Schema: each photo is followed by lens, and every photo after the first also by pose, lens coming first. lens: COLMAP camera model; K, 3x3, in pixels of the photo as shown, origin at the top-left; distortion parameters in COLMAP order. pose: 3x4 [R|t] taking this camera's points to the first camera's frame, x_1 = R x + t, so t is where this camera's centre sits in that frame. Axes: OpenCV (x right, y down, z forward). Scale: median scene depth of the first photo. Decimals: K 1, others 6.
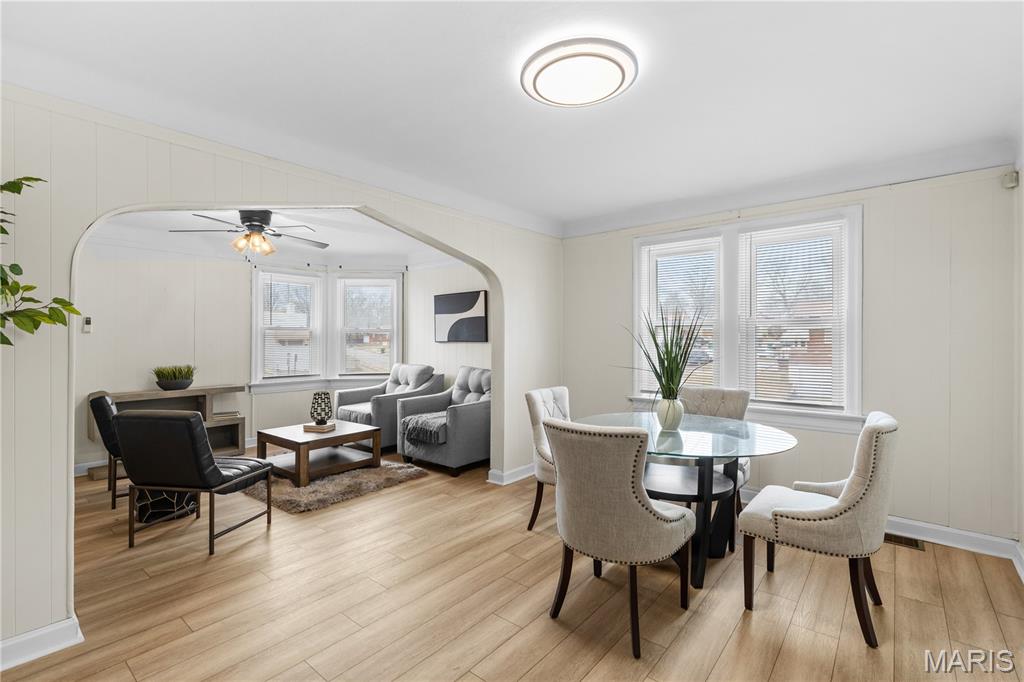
lens RADIAL K [[463.9, 0, 512.9], [0, 463.9, 333.8], [0, 0, 1]] dist [-0.001034, 0.000004]
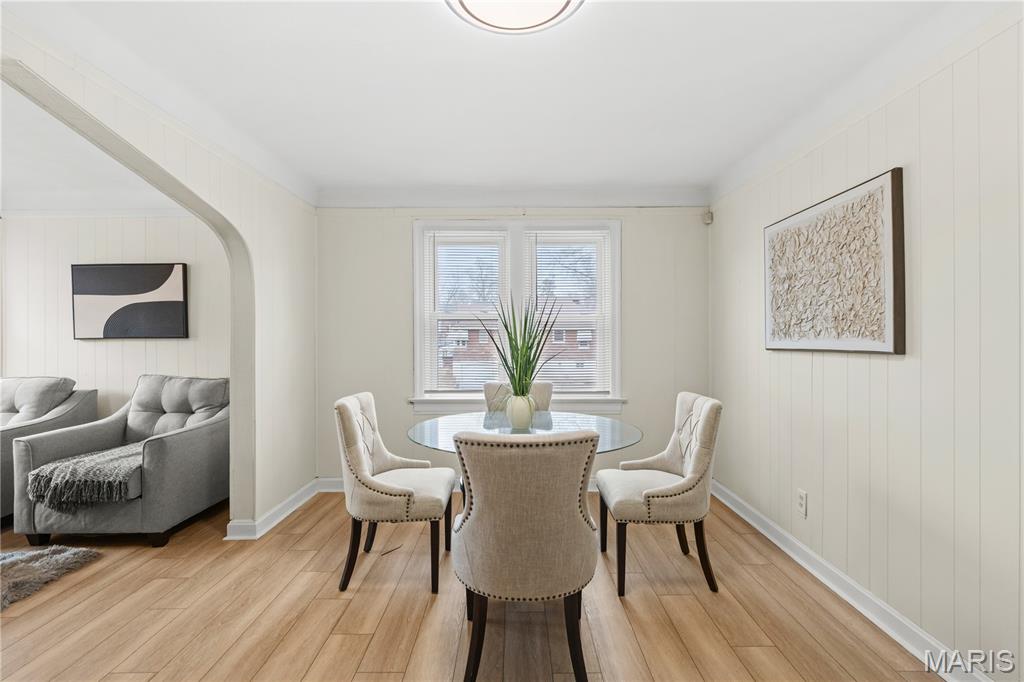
lens RADIAL K [[469.8, 0, 514.7], [0, 469.8, 338.8], [0, 0, 1]] dist [0.002204, -0.000009]
pose [[0.766383, -0.000805, 0.642383, -0.156267], [-0.004980, 0.999962, 0.007195, 0.012359], [-0.642365, -0.008714, 0.766350, 0.173332]]
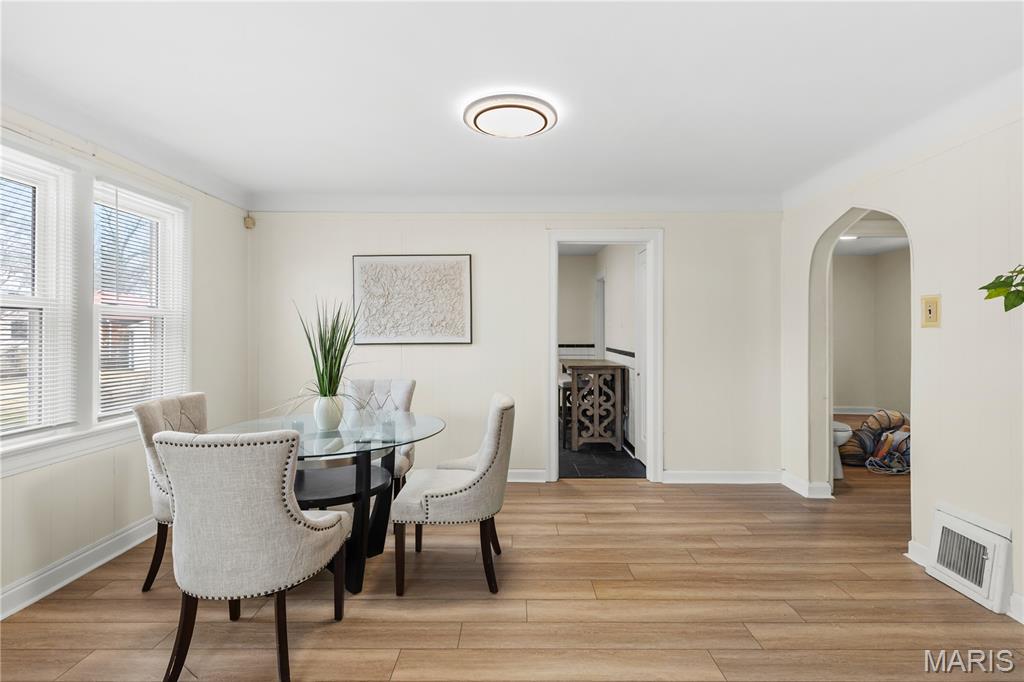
lens RADIAL K [[484.9, 0, 514.9], [0, 484.9, 328.7], [0, 0, 1]] dist [0.001708, -0.000014]
pose [[-0.631273, 0.005835, 0.775539, -0.372498], [-0.005175, 0.999918, -0.011735, 0.009882], [-0.775544, -0.011421, -0.631190, 0.772684]]
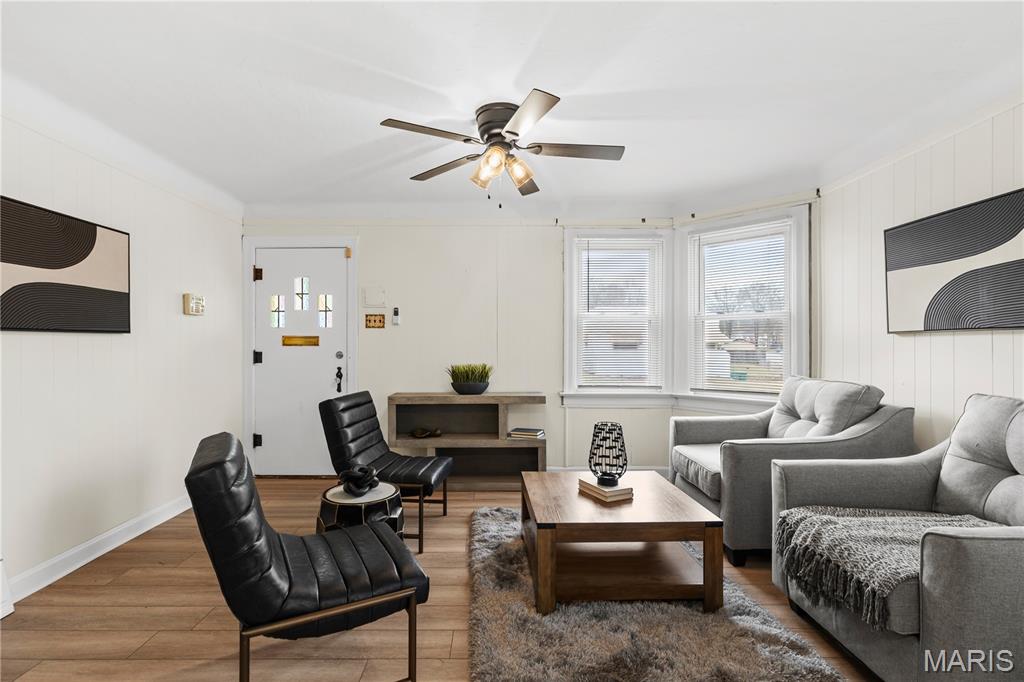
lens RADIAL K [[472.7, 0, 491.9], [0, 472.7, 341.6], [0, 0, 1]] dist [-0.000624, -0.000006]
pose [[0.636233, -0.000598, -0.771497, -0.076087], [0.006930, 0.999964, 0.004939, 0.026905], [0.771466, -0.008489, 0.636214, 0.536294]]
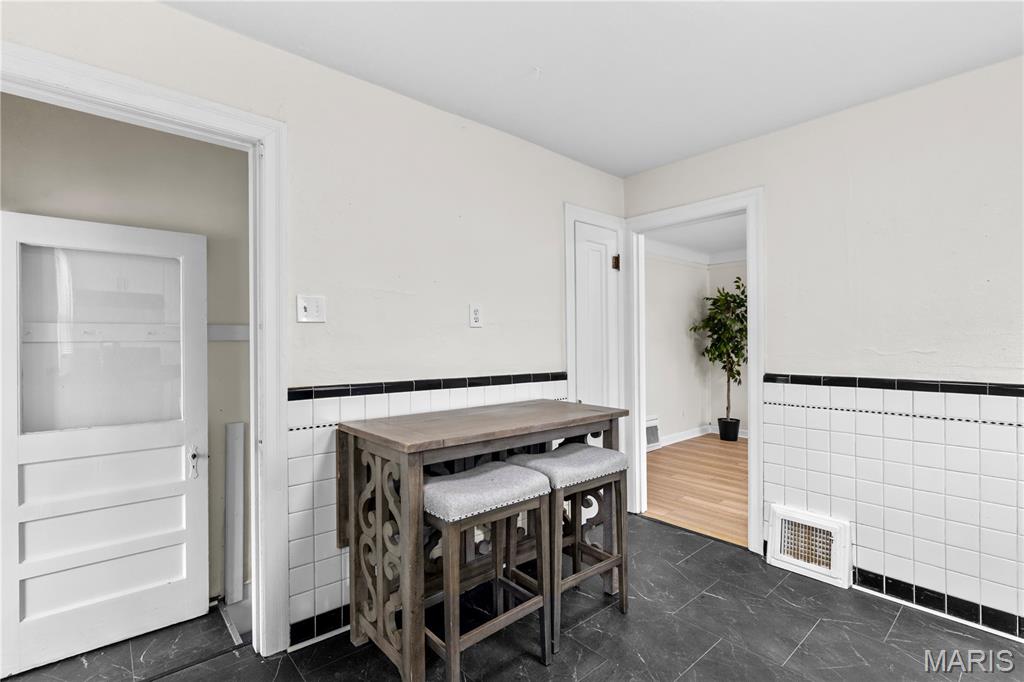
lens RADIAL K [[469.8, 0, 514.7], [0, 469.8, 338.8], [0, 0, 1]] dist [0.002204, -0.000009]
pose [[-0.161688, -0.004252, -0.986833, 0.952659], [0.013482, 0.999888, -0.006517, 0.002817], [0.986750, -0.014358, -0.161612, -0.071807]]
